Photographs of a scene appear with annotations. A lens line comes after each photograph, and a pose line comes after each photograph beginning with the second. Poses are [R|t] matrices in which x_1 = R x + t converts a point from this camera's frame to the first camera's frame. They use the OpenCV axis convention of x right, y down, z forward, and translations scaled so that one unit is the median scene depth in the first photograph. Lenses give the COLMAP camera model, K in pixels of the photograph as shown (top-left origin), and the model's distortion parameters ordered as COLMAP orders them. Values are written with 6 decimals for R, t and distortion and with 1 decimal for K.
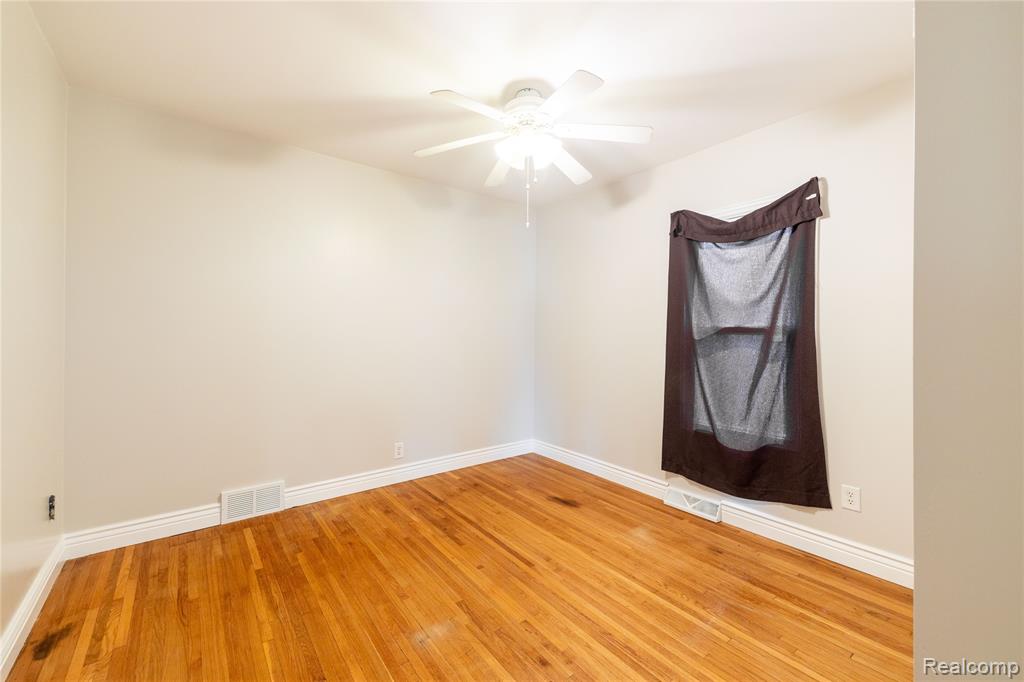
lens RADIAL K [[416.5, 0, 510.8], [0, 416.5, 340.2], [0, 0, 1]] dist [0.045770, -0.012480]
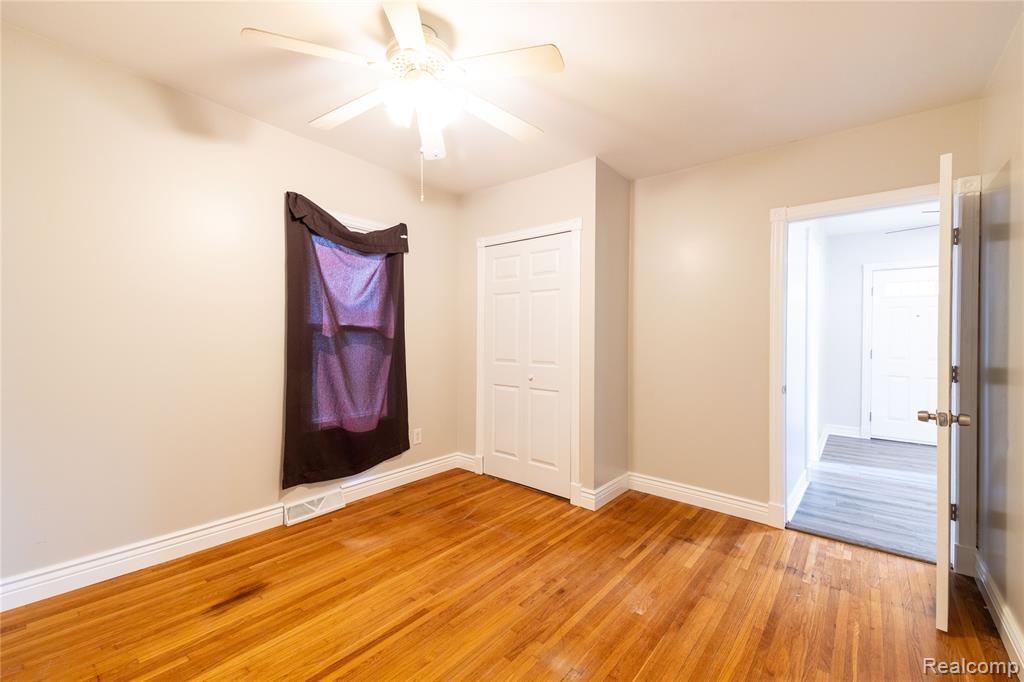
lens RADIAL K [[416.5, 0, 513.3], [0, 416.5, 339.1], [0, 0, 1]] dist [0.045770, -0.012480]
pose [[-0.223031, -0.017818, 0.974648, -0.700226], [-0.005857, 0.999839, 0.016938, -0.018275], [-0.974794, -0.001931, -0.223100, 0.888705]]
